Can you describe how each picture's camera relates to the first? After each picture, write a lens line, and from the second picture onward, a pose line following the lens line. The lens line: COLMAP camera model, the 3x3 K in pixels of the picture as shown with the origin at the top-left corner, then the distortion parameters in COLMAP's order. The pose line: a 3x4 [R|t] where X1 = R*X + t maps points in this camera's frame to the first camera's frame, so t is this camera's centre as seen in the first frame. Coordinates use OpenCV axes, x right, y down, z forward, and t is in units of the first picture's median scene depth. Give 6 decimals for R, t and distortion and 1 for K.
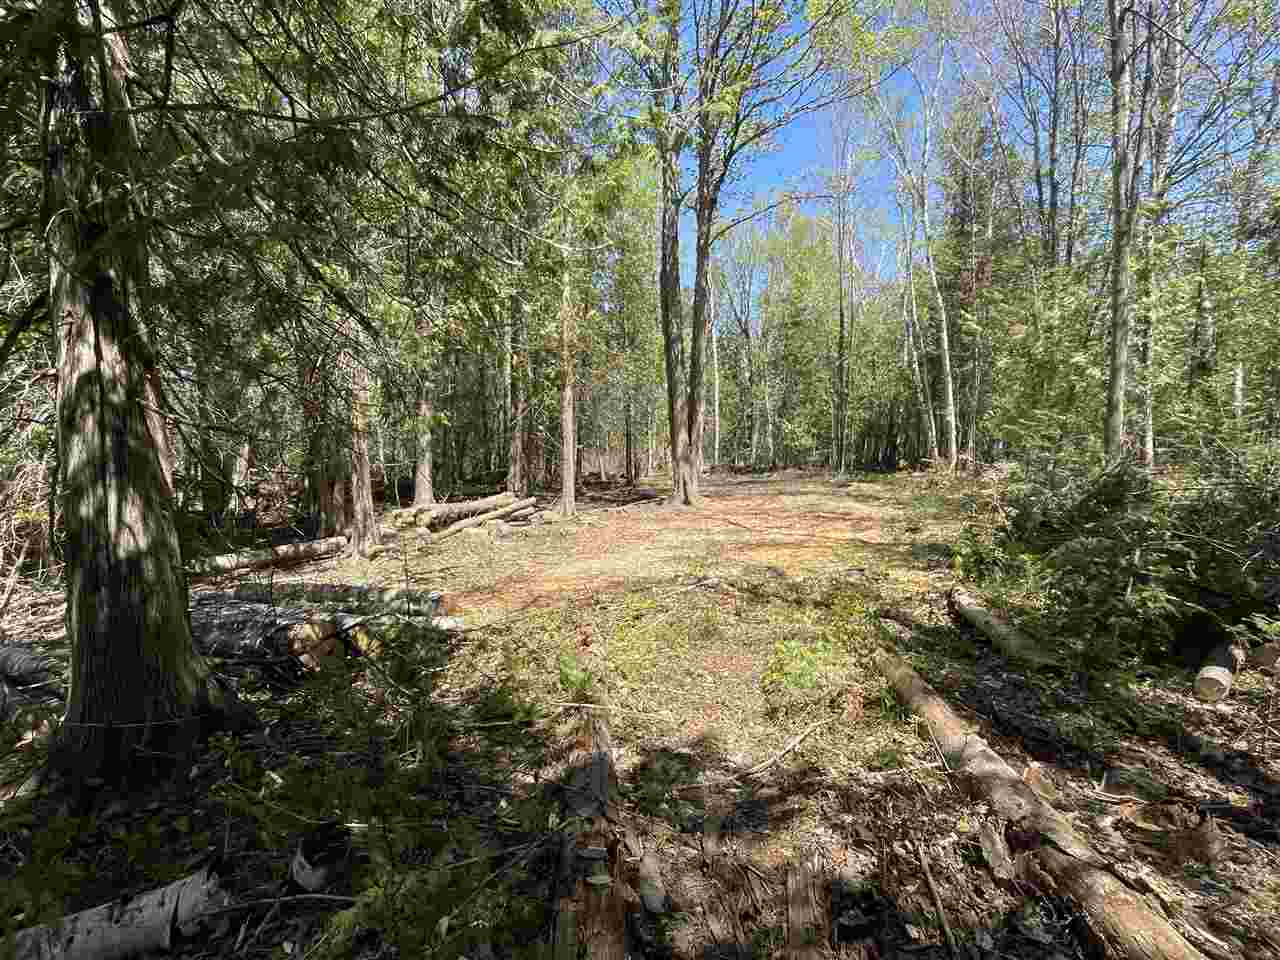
lens RADIAL K [[605.0, 0, 633.9], [0, 605.0, 483.9], [0, 0, 1]] dist [-0.003411, -0.000525]
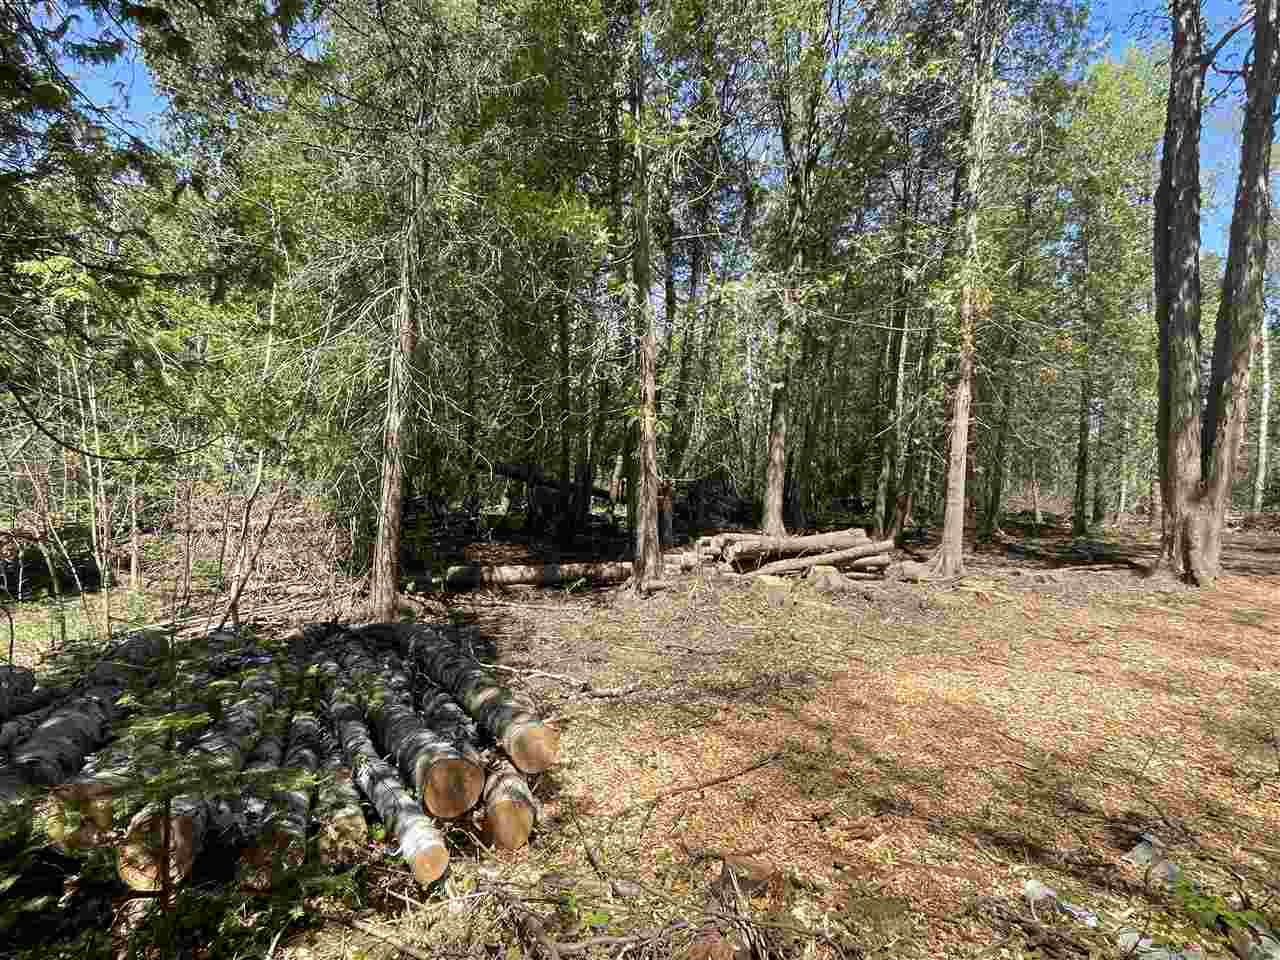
lens RADIAL K [[605.0, 0, 633.9], [0, 605.0, 483.9], [0, 0, 1]] dist [-0.003411, -0.000525]
pose [[0.786457, 0.059839, -0.614739, 0.017537], [-0.082978, 0.996509, -0.009156, -0.008232], [0.612046, 0.058210, 0.788677, 0.196266]]
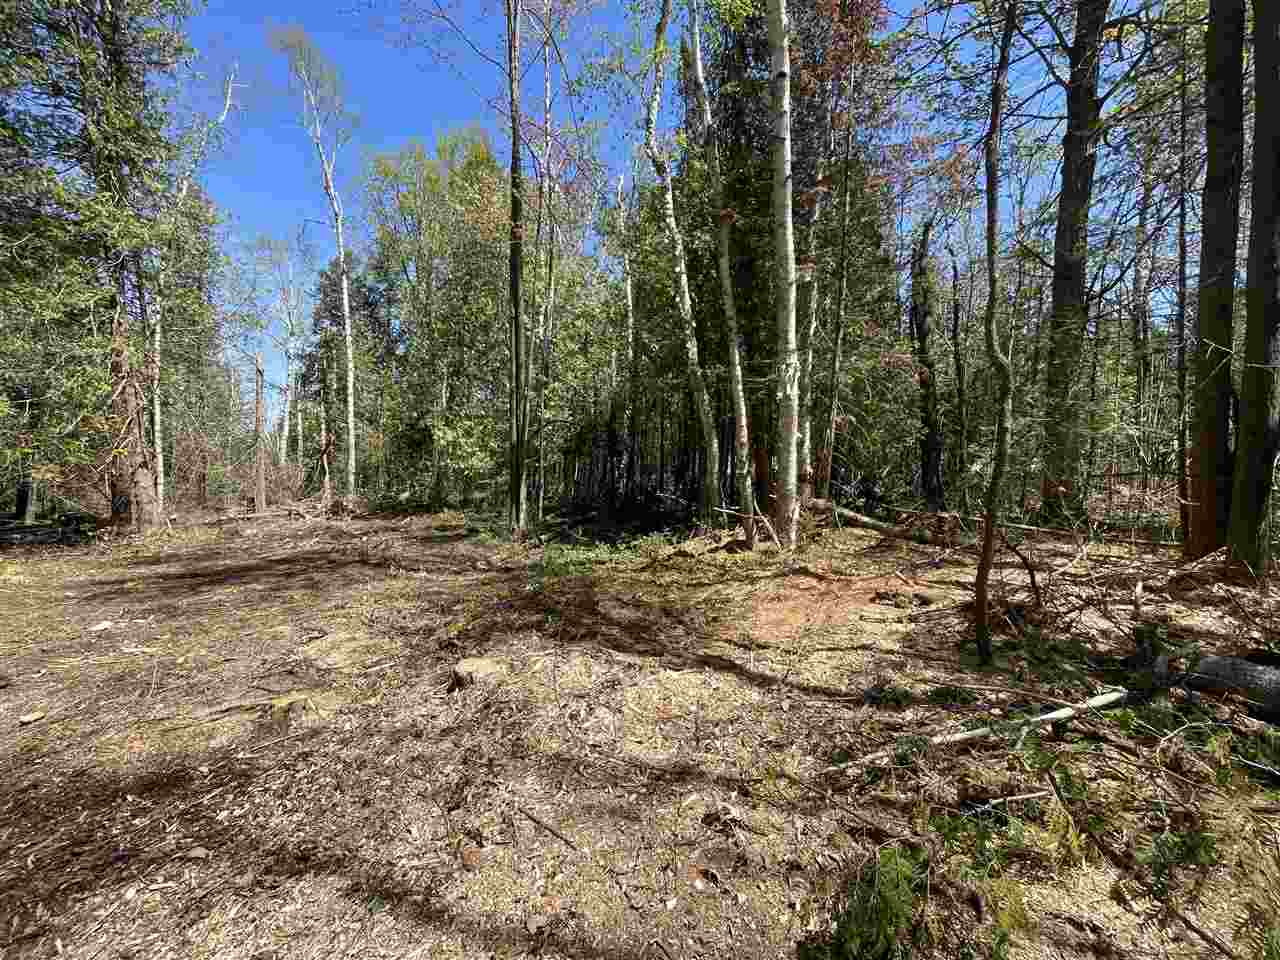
lens RADIAL K [[514.9, 0, 640.0], [0, 514.9, 480.0], [0, 0, 1]] dist [0.000098, 0.000005]
pose [[0.889846, -0.002359, 0.456255, 0.340052], [0.020819, 0.999155, -0.035438, -0.055413], [-0.455786, 0.041033, 0.889143, 0.849943]]
